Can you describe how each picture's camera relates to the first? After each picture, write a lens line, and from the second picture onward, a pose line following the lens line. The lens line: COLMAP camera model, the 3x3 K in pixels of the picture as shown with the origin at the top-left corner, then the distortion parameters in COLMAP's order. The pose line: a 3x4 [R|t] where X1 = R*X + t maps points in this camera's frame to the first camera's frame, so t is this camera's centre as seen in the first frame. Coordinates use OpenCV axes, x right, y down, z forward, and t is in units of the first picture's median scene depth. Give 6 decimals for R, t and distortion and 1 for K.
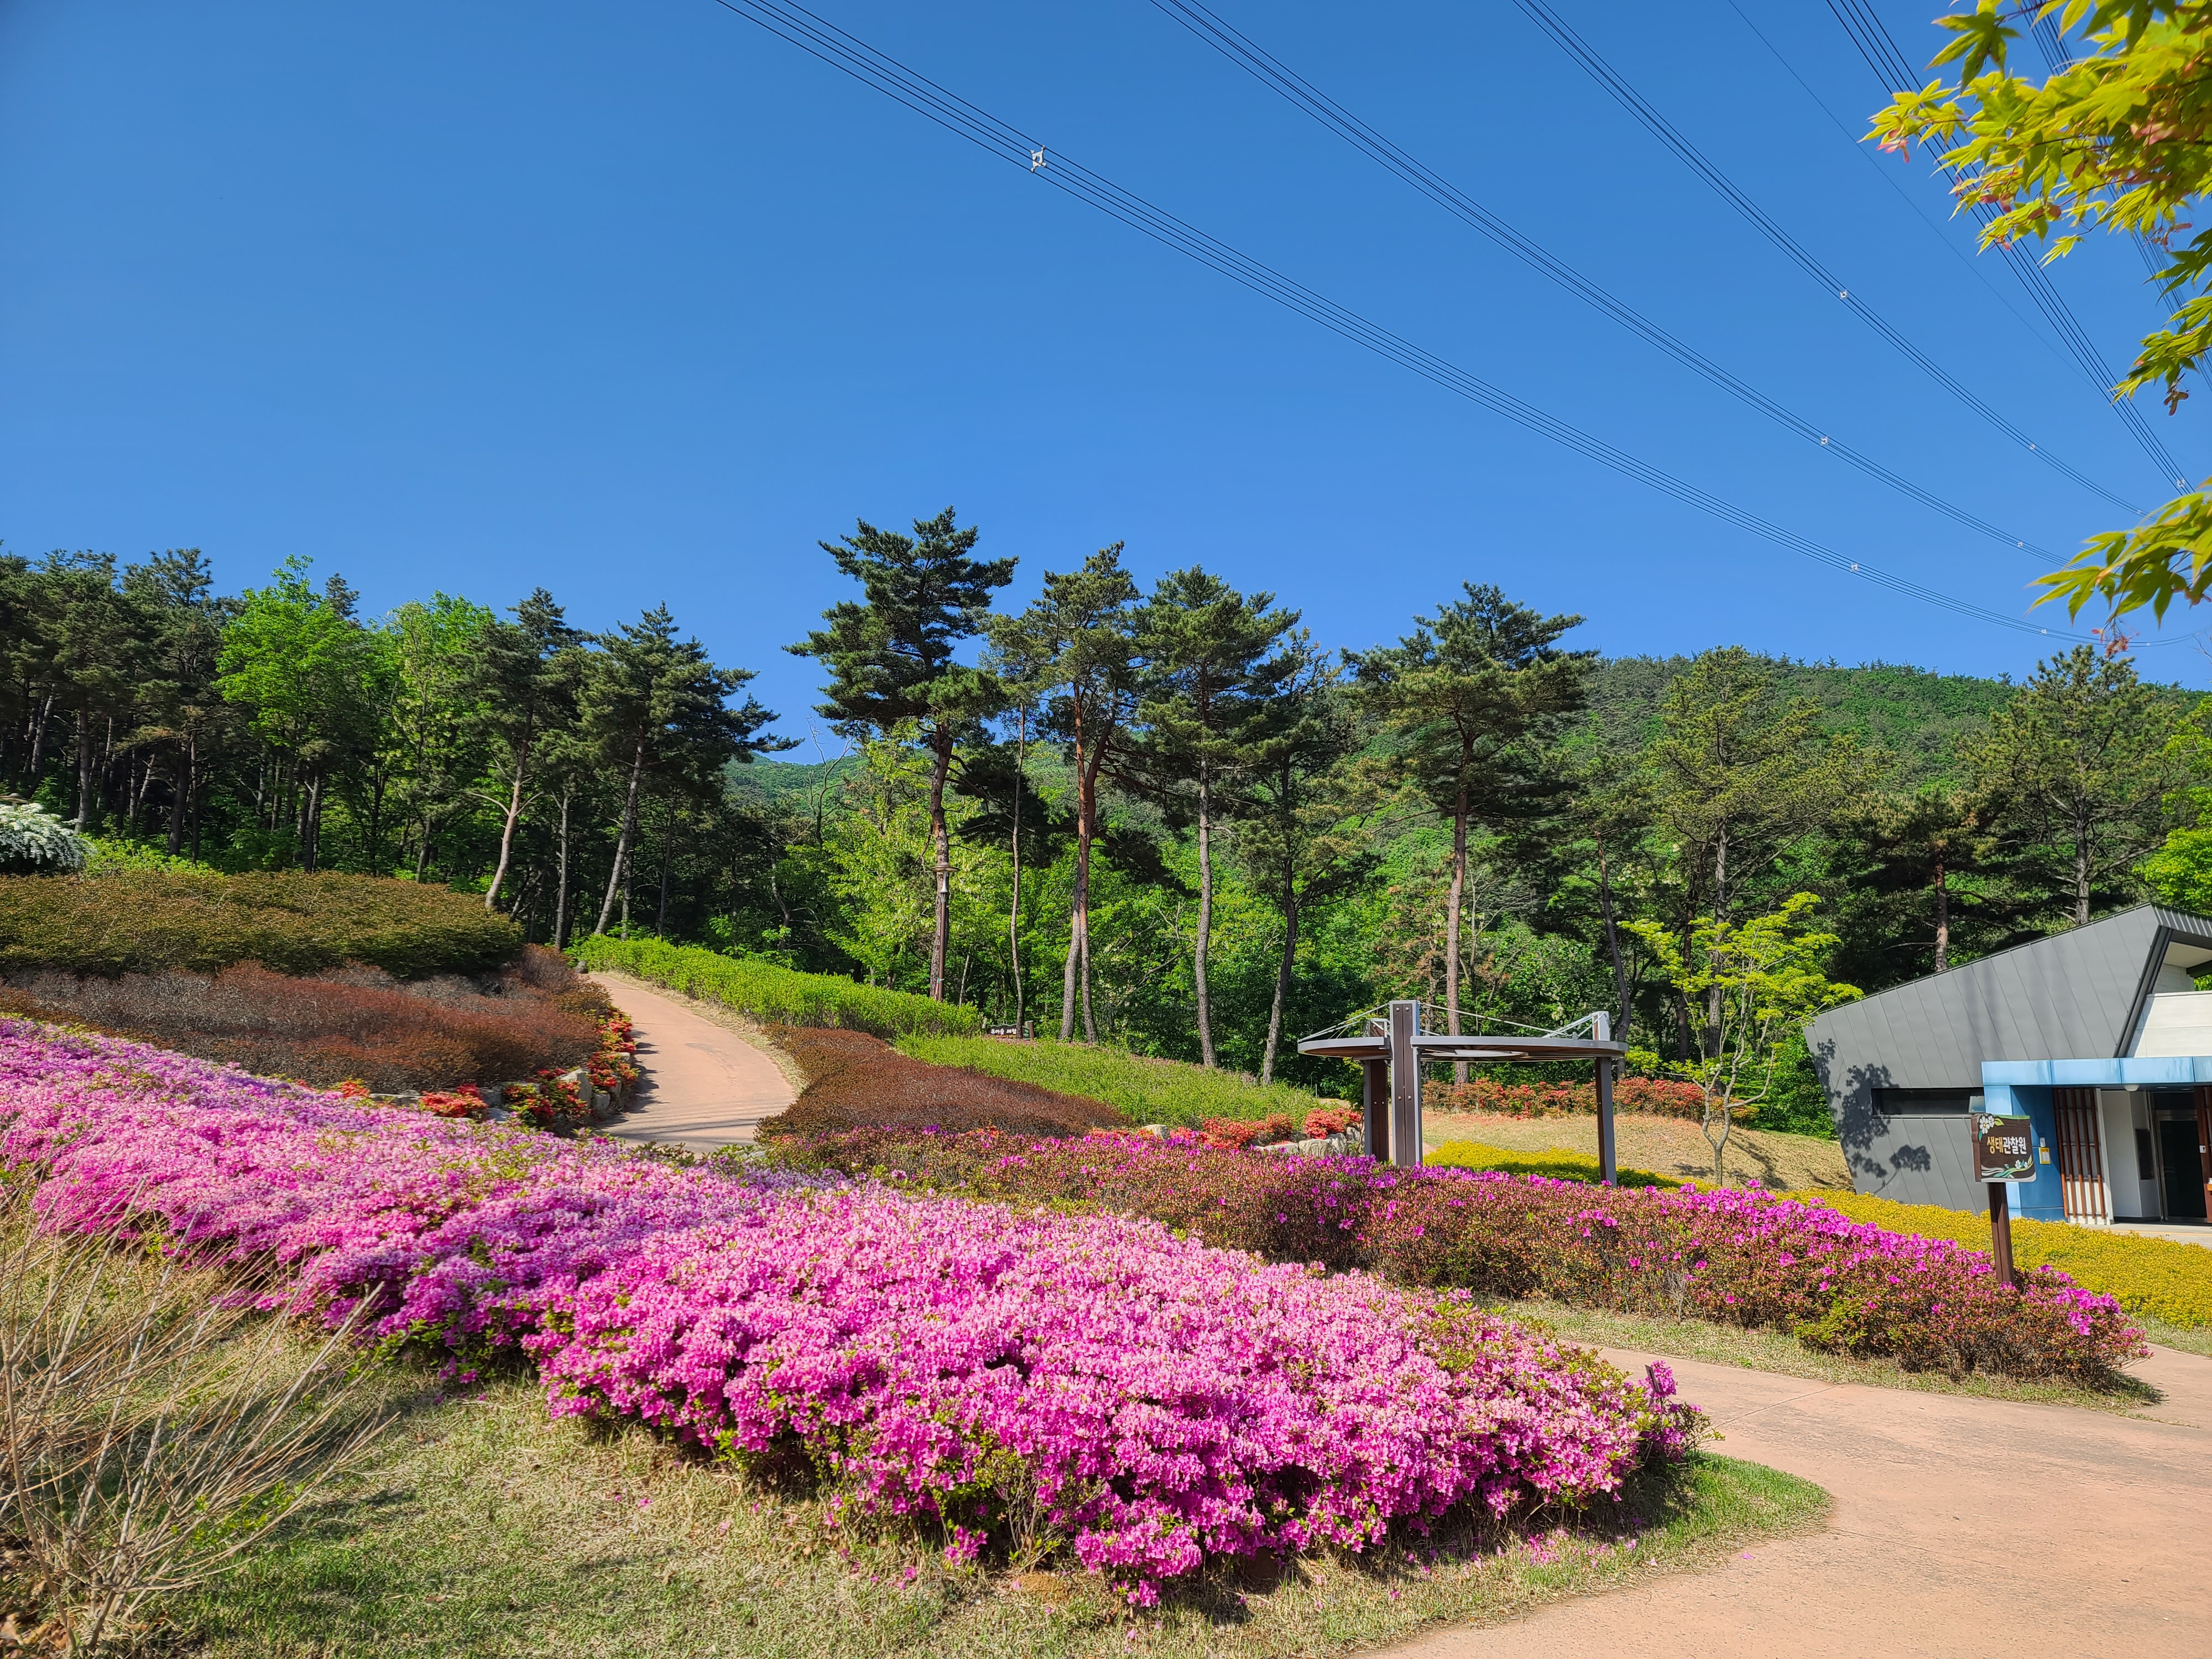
lens RADIAL K [[1625.8, 0, 1112.0], [0, 1625.8, 828.1], [0, 0, 1]] dist [0.069667, -0.022826]
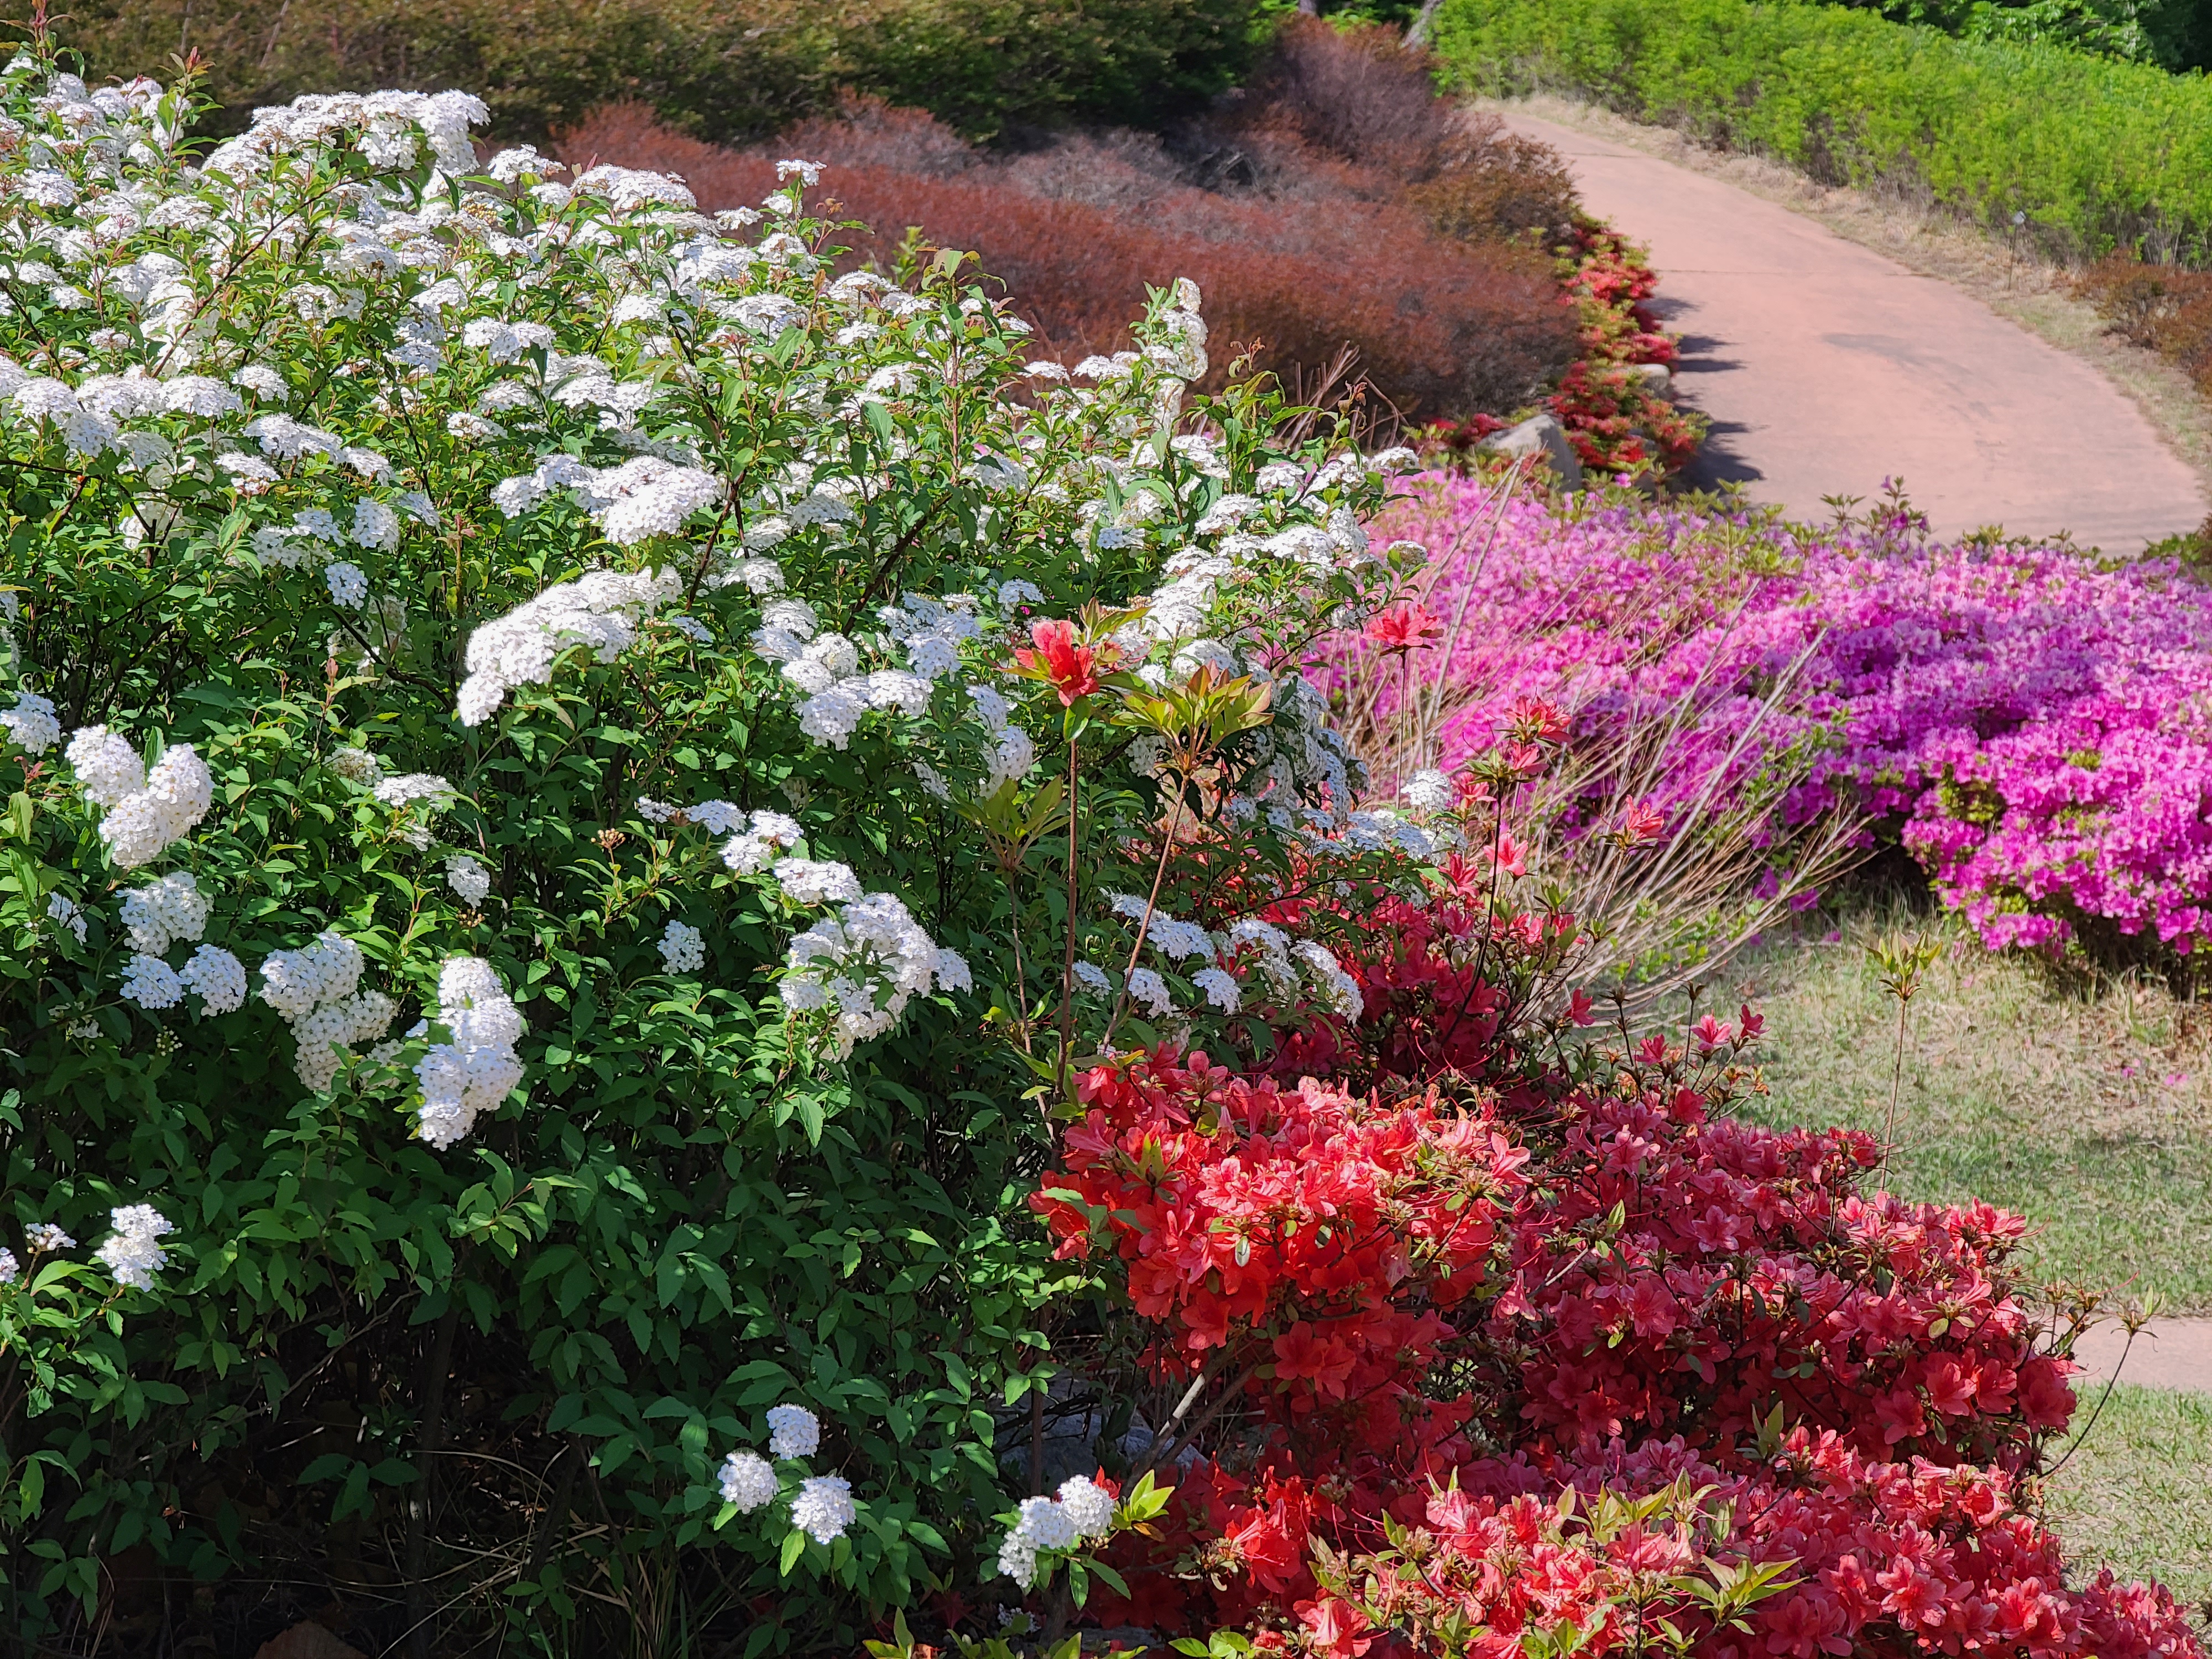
lens RADIAL K [[6647.0, 0, 1109.2], [0, 6647.0, 828.8], [0, 0, 1]] dist [0.179728, 0.000000]
pose [[0.942616, 0.000506, -0.333878, 0.101393], [0.066886, 0.979441, 0.190319, -0.099589], [0.327111, -0.201730, 0.923203, -0.914186]]
